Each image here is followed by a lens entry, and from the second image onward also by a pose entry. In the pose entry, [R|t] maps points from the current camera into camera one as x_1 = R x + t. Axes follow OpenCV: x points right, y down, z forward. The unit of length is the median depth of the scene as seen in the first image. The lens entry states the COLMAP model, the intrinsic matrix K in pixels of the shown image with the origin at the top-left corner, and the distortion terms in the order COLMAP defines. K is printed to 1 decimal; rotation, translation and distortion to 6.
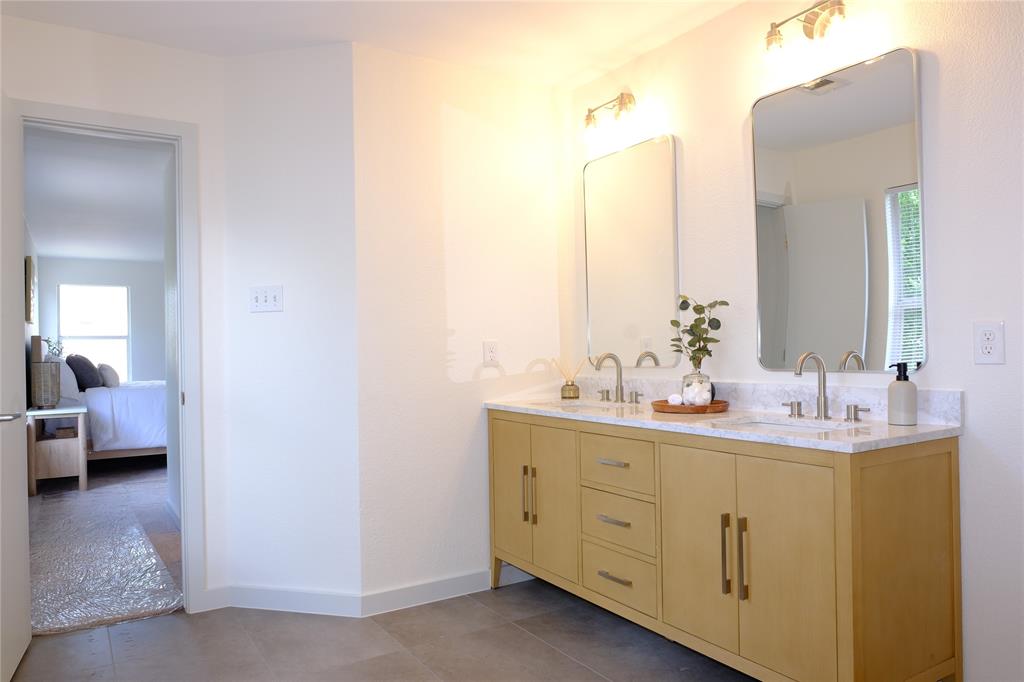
lens RADIAL K [[703.7, 0, 513.9], [0, 703.7, 339.4], [0, 0, 1]] dist [-0.007365, -0.003921]
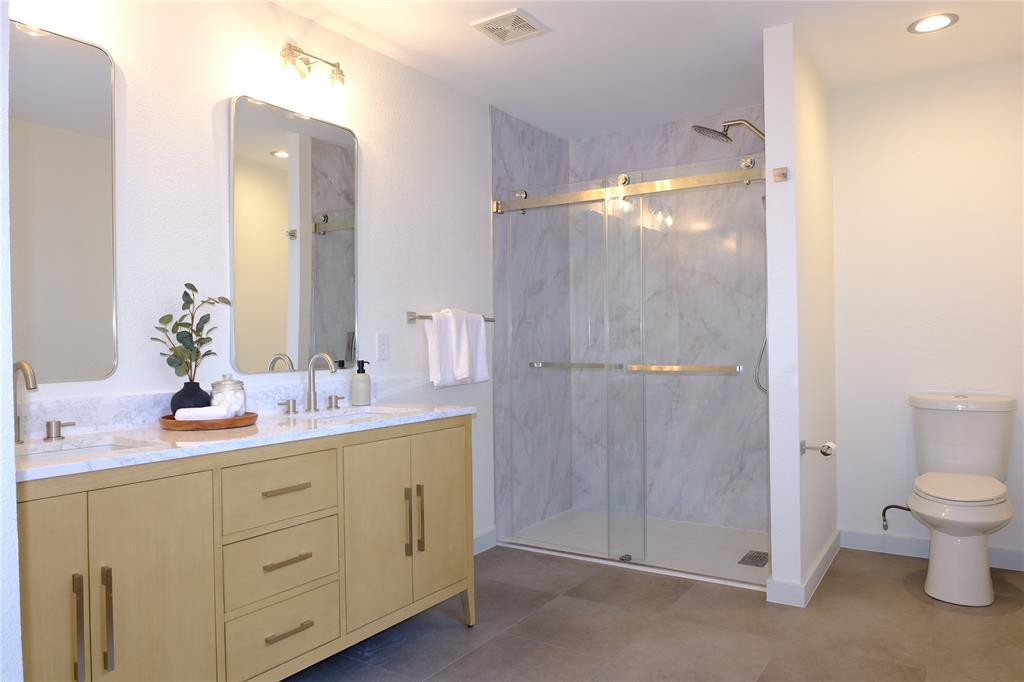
lens RADIAL K [[703.7, 0, 514.0], [0, 703.7, 348.0], [0, 0, 1]] dist [-0.007365, -0.003921]
pose [[-0.408666, 0.014896, 0.912562, -0.746938], [0.008327, 0.999886, -0.012592, 0.026053], [-0.912646, 0.002453, -0.408744, 1.158506]]
